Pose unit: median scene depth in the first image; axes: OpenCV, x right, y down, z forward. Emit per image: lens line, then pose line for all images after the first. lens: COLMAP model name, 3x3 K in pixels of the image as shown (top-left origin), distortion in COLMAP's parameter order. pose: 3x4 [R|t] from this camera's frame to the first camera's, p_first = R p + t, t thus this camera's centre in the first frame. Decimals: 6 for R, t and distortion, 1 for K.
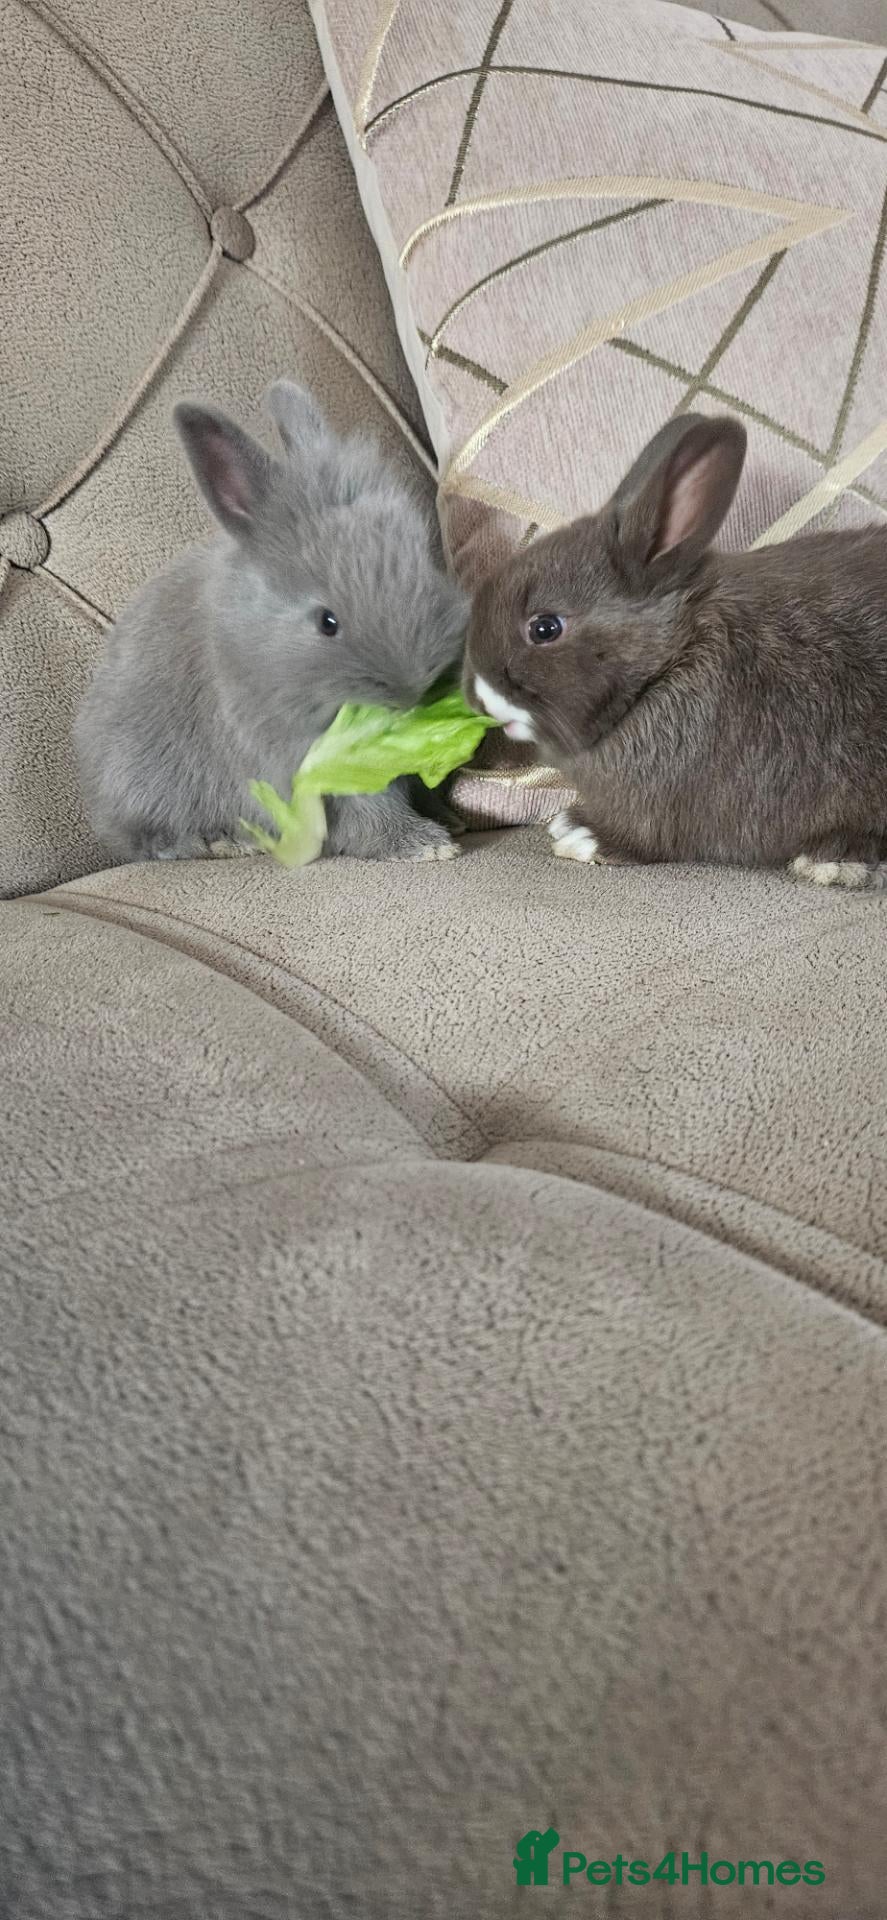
lens RADIAL K [[1272.8, 0, 437.1], [0, 1272.8, 971.2], [0, 0, 1]] dist [0.025945, -0.029298]
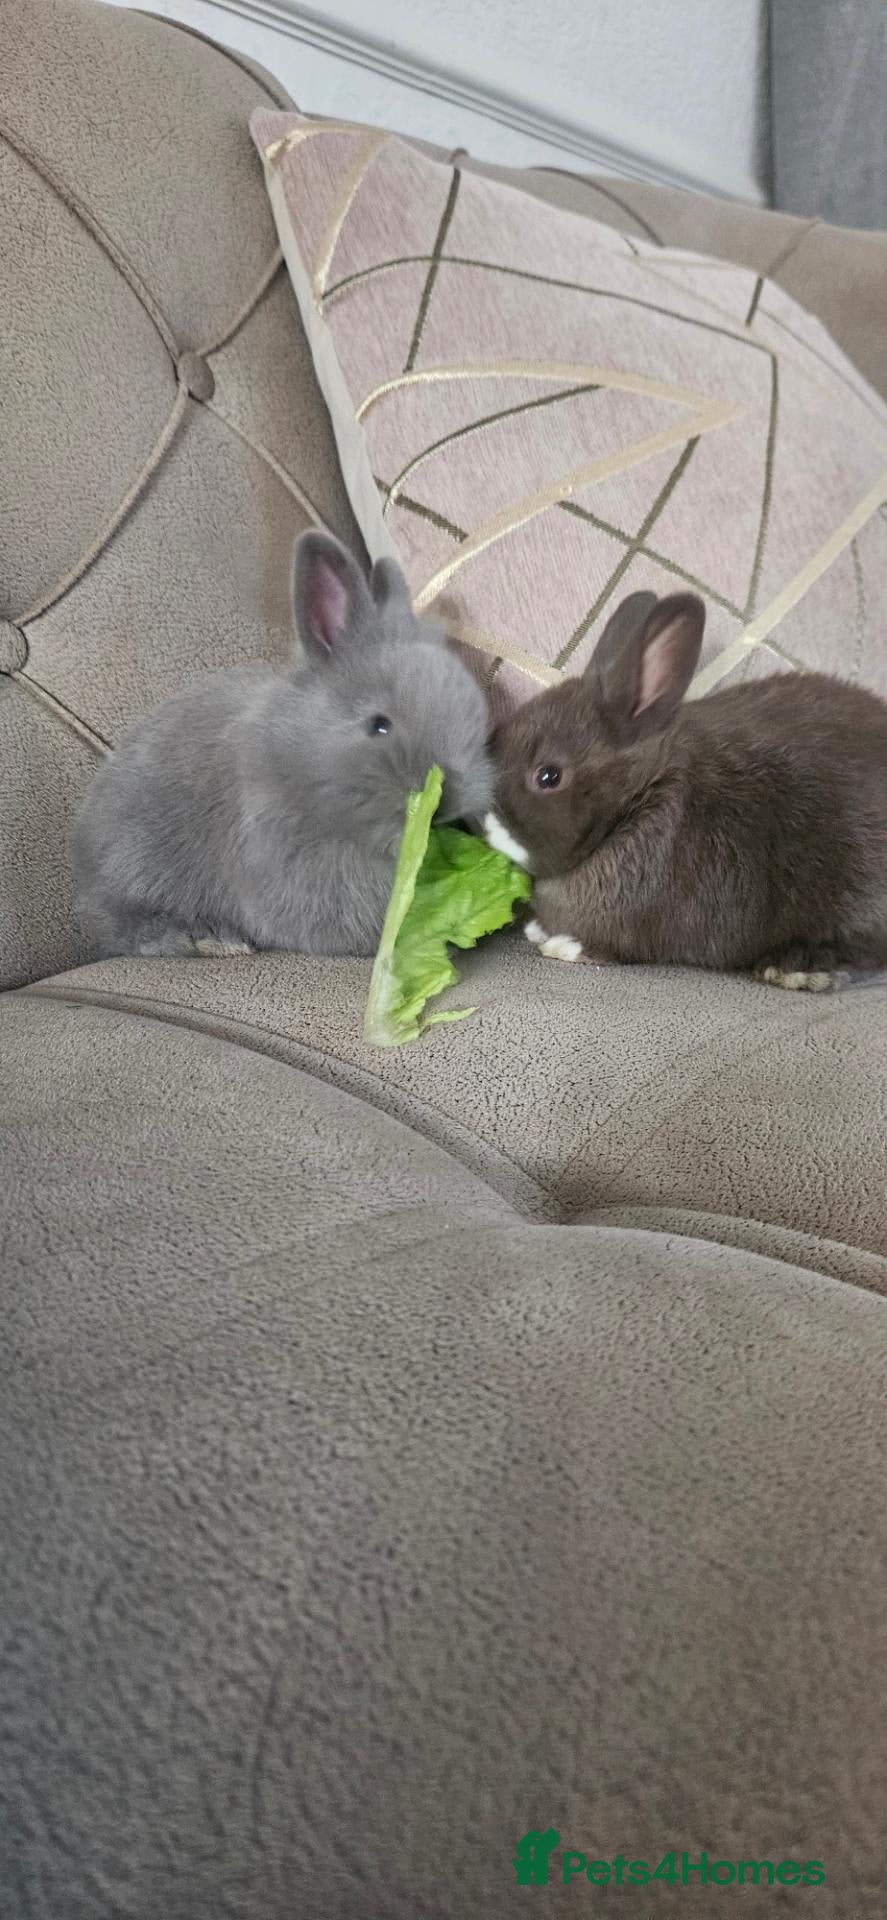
lens RADIAL K [[1272.8, 0, 437.1], [0, 1272.8, 971.2], [0, 0, 1]] dist [0.025945, -0.029298]
pose [[0.984700, 0.009884, 0.173976, -0.156219], [0.004920, 0.996415, -0.084456, 0.012053], [-0.174187, 0.084020, 0.981122, -0.048047]]
